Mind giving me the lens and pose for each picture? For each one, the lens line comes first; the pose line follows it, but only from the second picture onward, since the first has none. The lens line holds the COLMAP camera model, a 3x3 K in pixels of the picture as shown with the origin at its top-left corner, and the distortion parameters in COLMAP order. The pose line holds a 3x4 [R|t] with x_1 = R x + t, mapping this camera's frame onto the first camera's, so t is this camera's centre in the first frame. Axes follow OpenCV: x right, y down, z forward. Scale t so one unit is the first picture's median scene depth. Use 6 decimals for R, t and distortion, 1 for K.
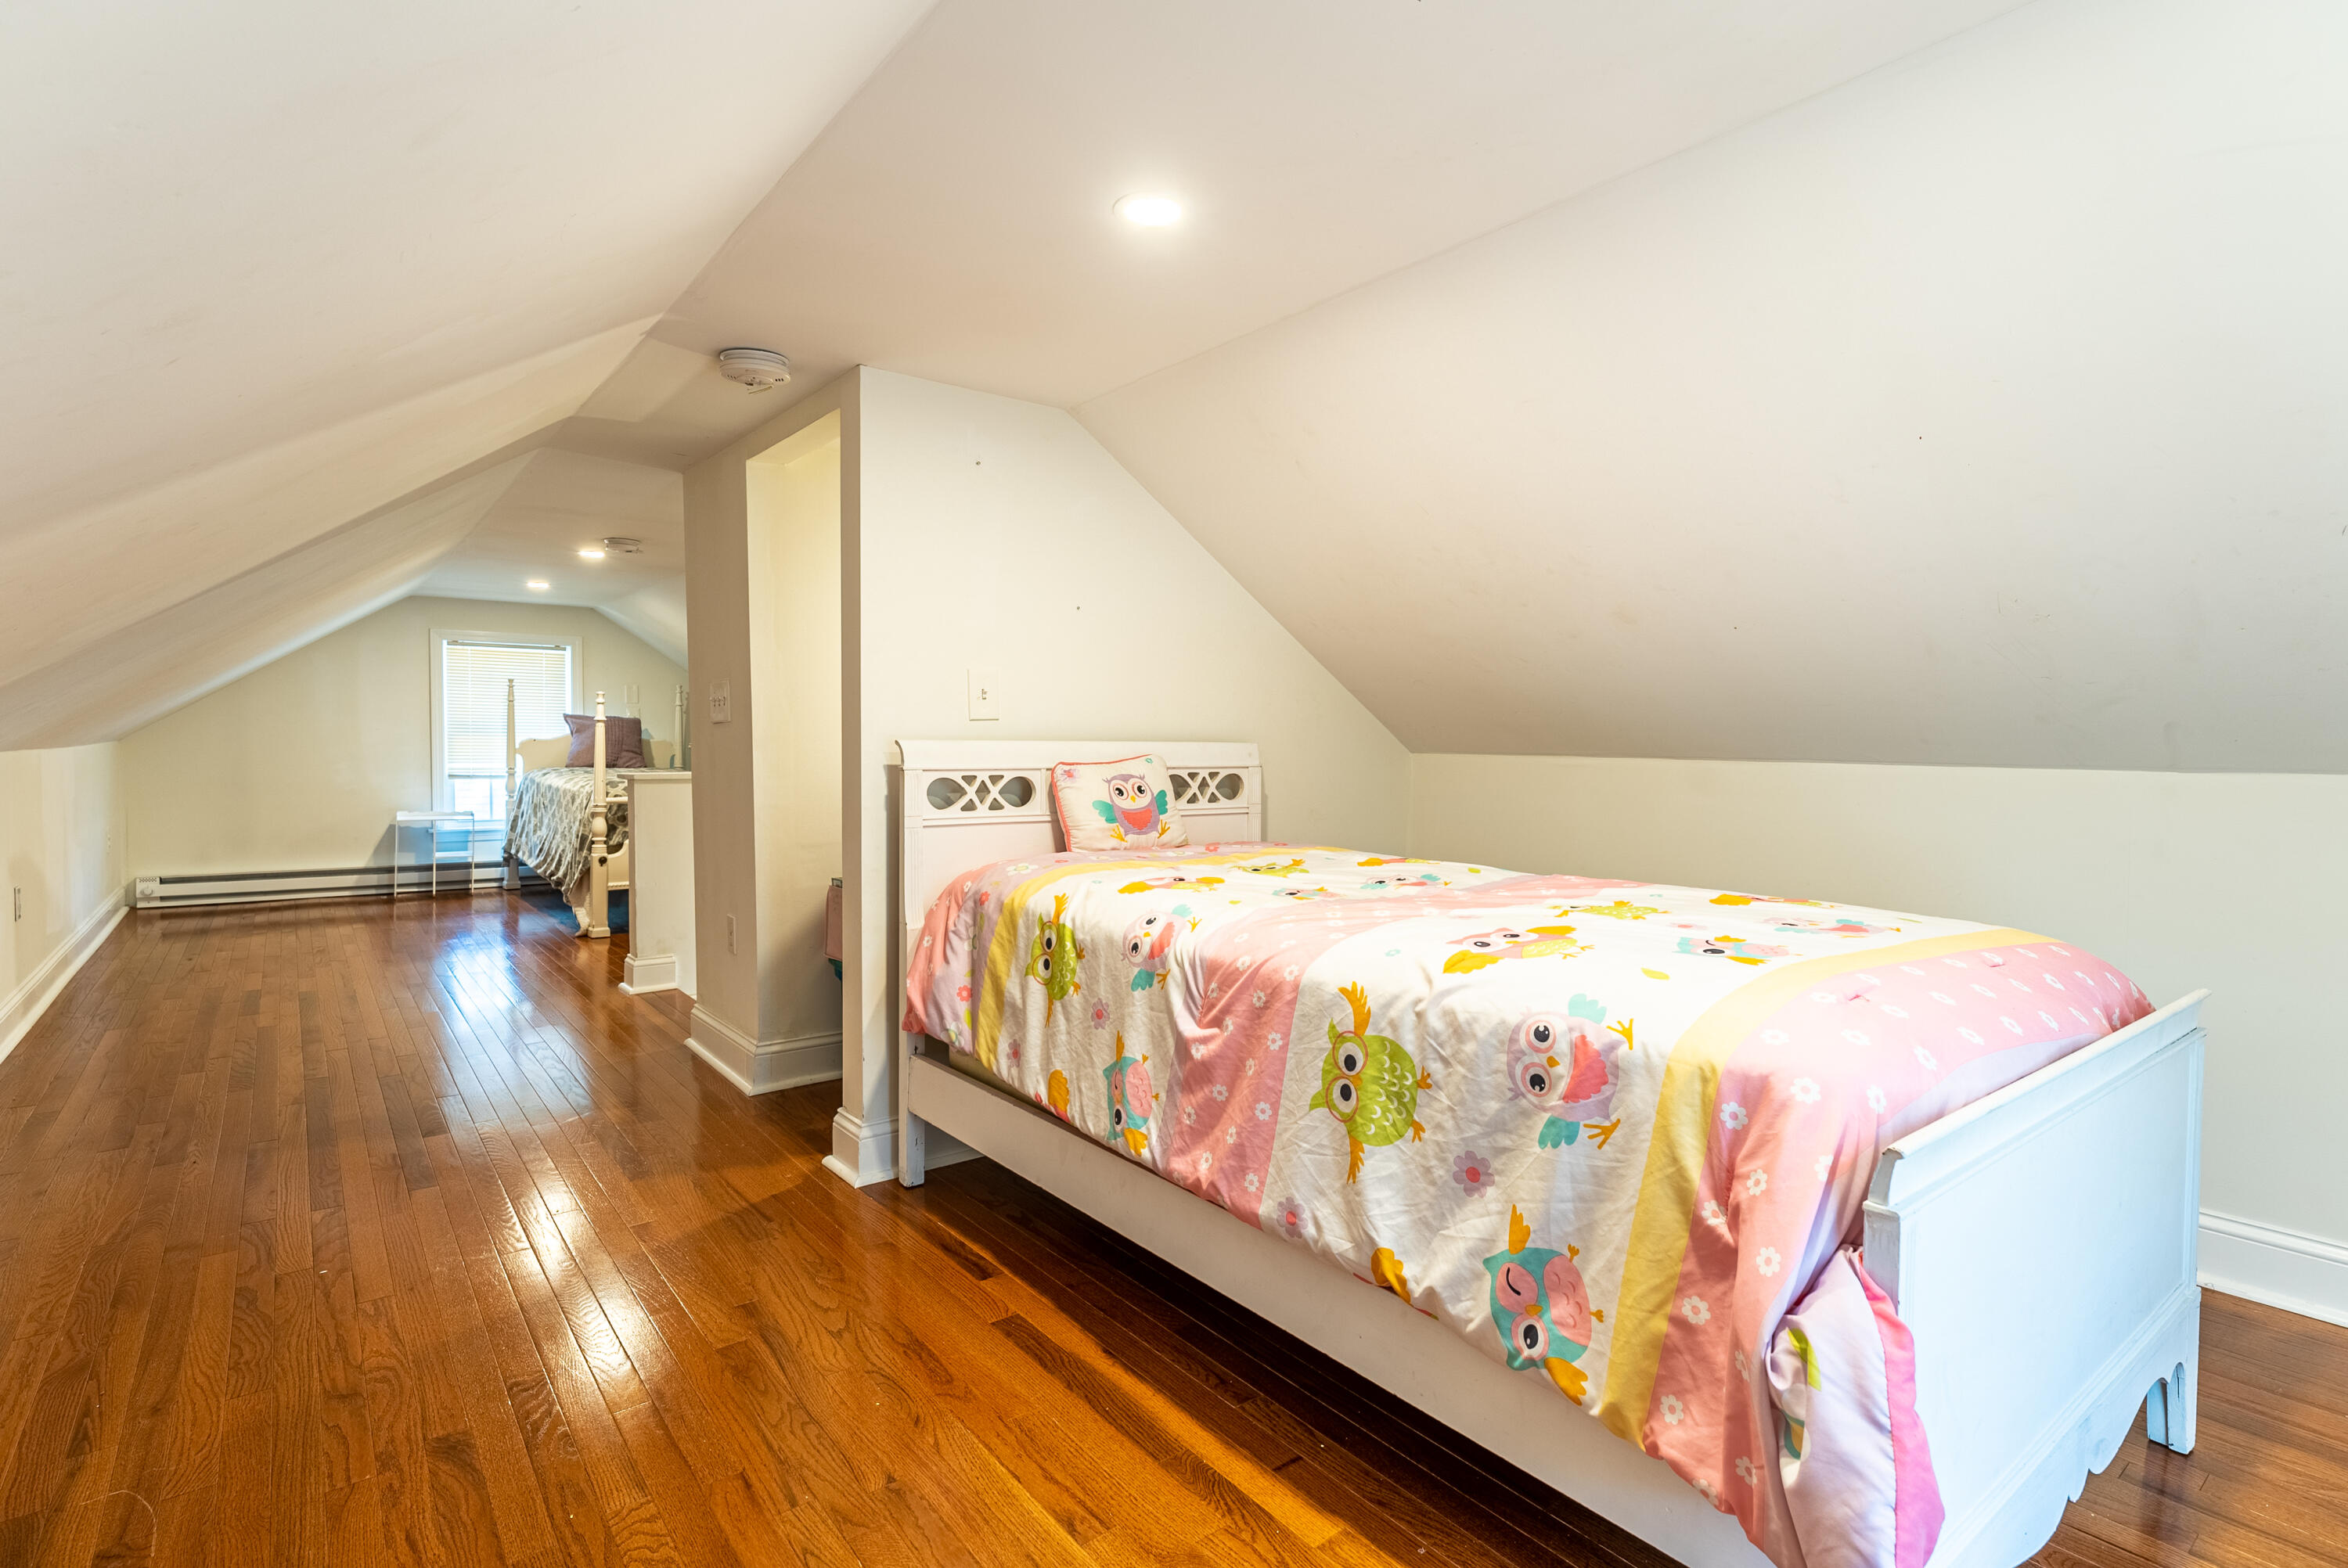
lens RADIAL K [[1130.2, 0, 1174.0], [0, 1130.2, 784.0], [0, 0, 1]] dist [0.001072, 0.000195]
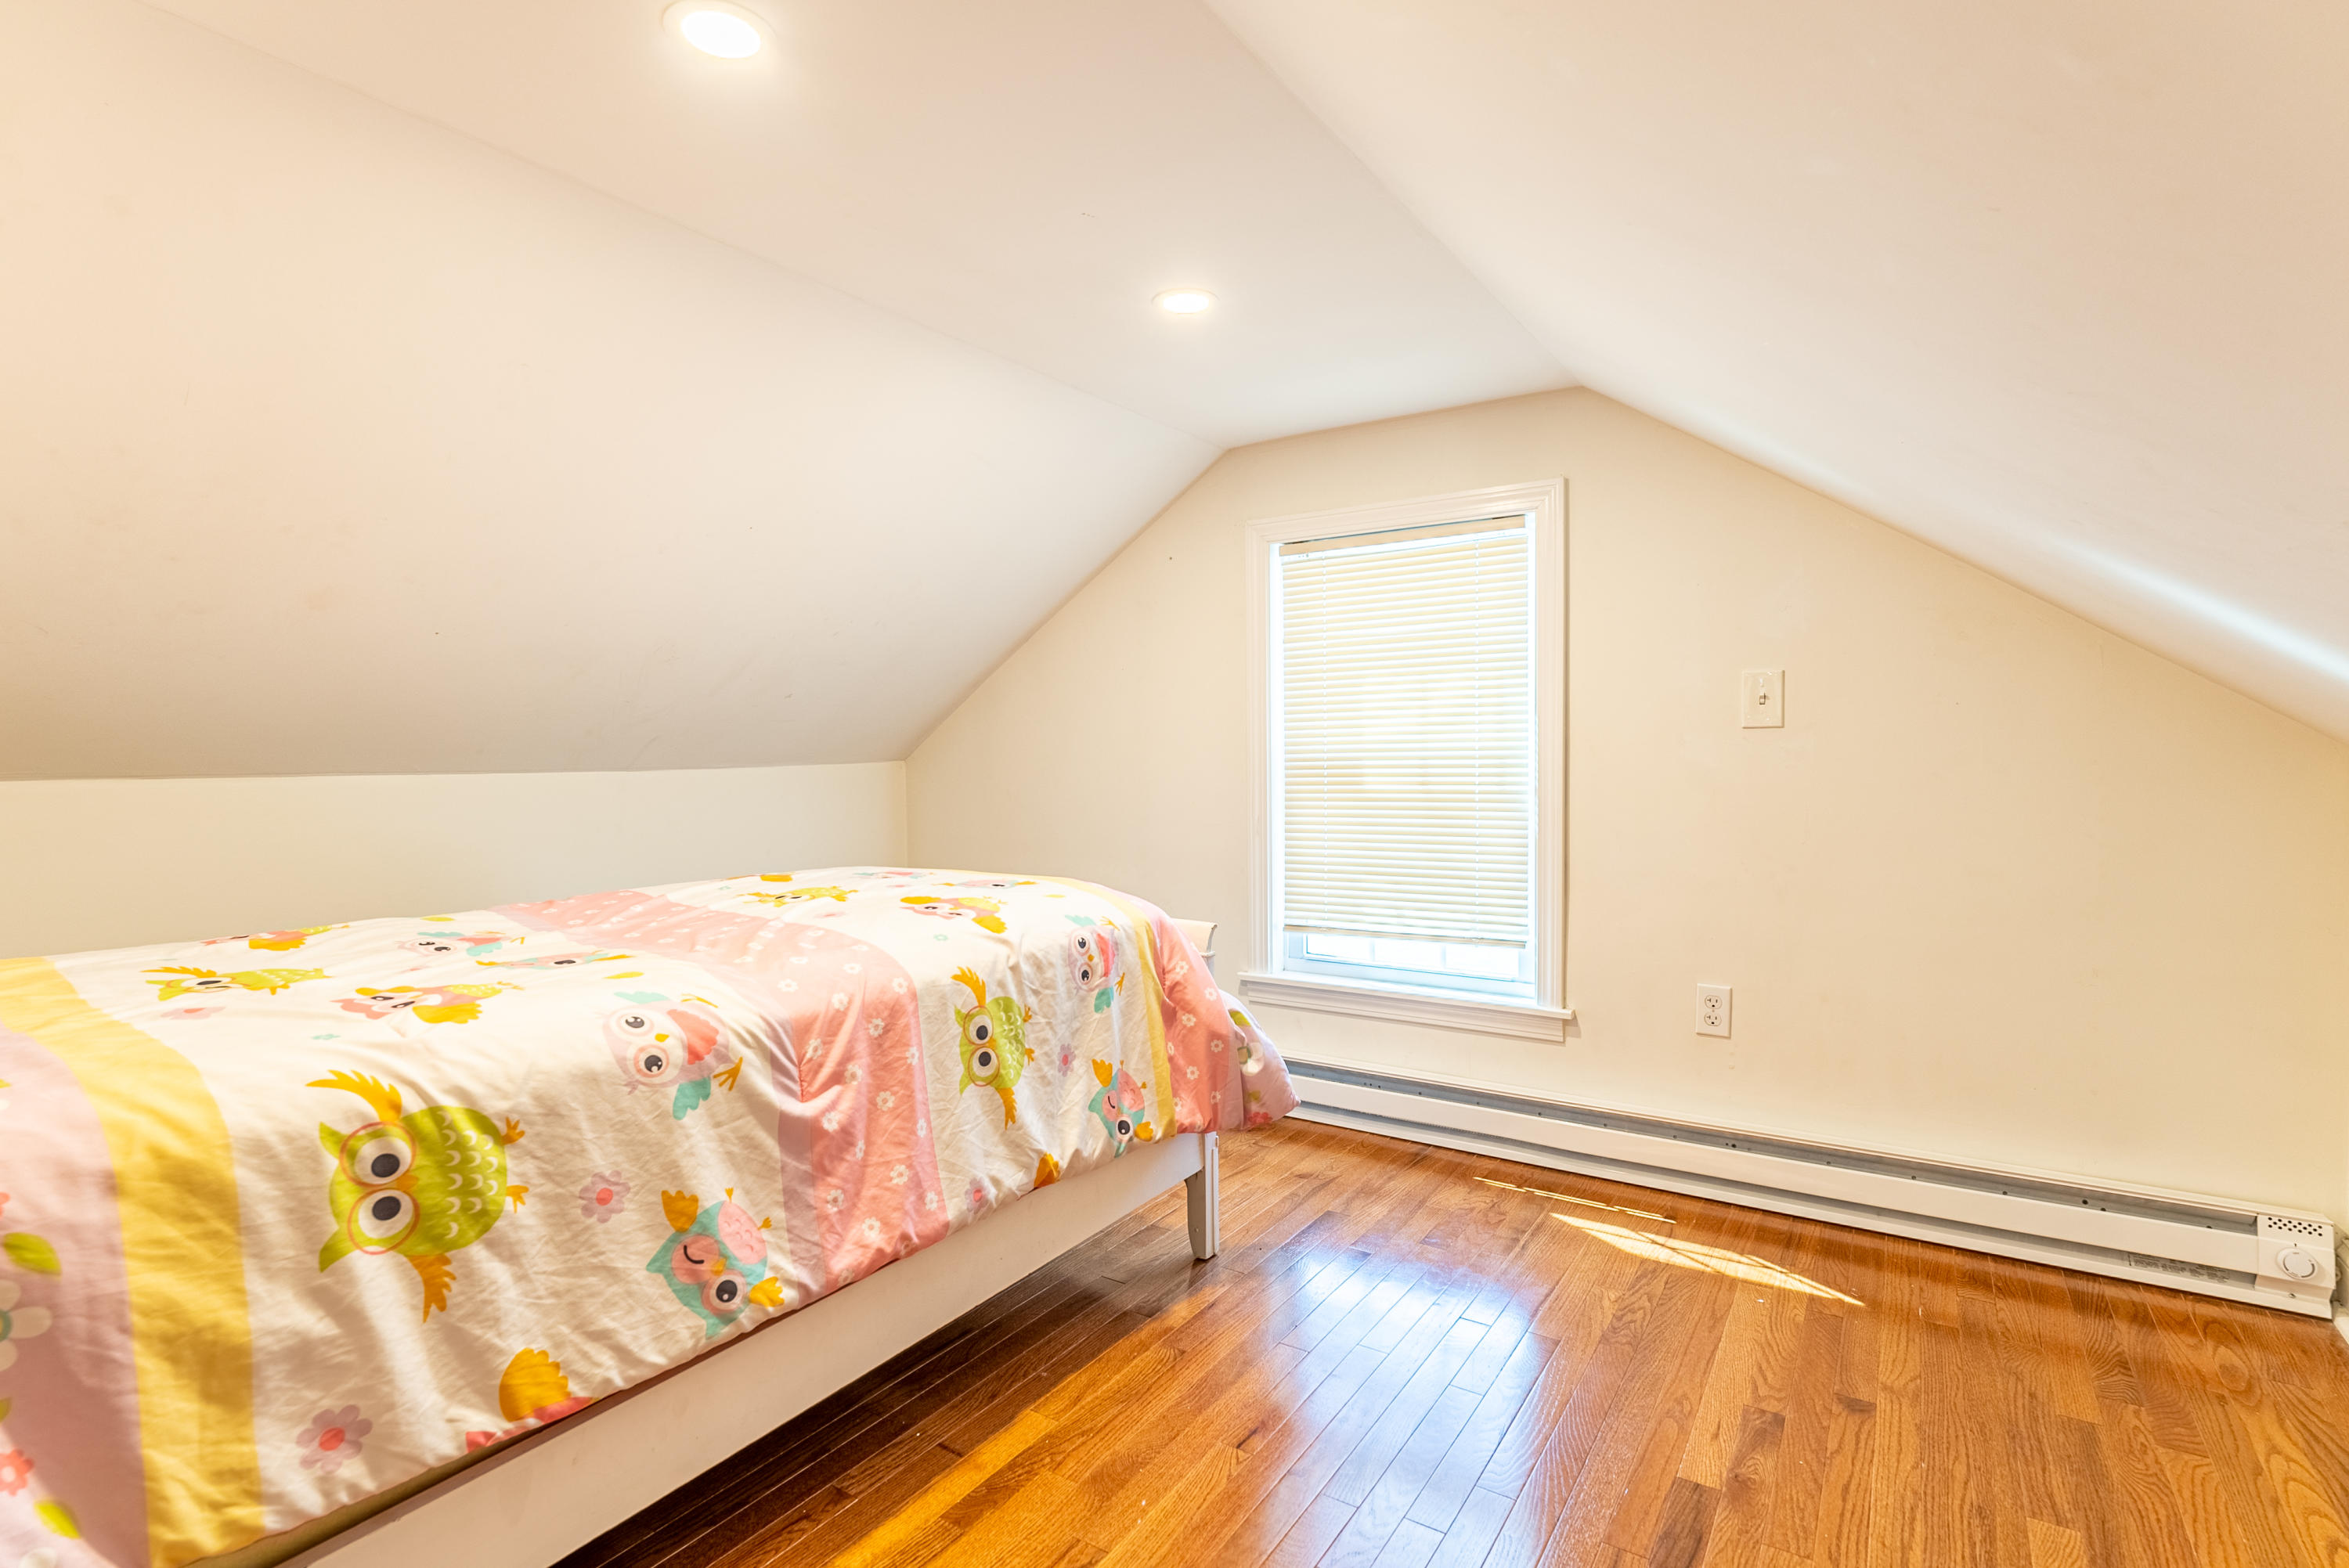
lens RADIAL K [[1130.7, 0, 1174.5], [0, 1130.7, 784.0], [0, 0, 1]] dist [0.001072, 0.000195]
pose [[-0.318321, -0.034384, 0.947359, -0.920017], [0.042957, 0.997792, 0.050648, -0.049638], [-0.947009, 0.056819, -0.316141, 1.094727]]
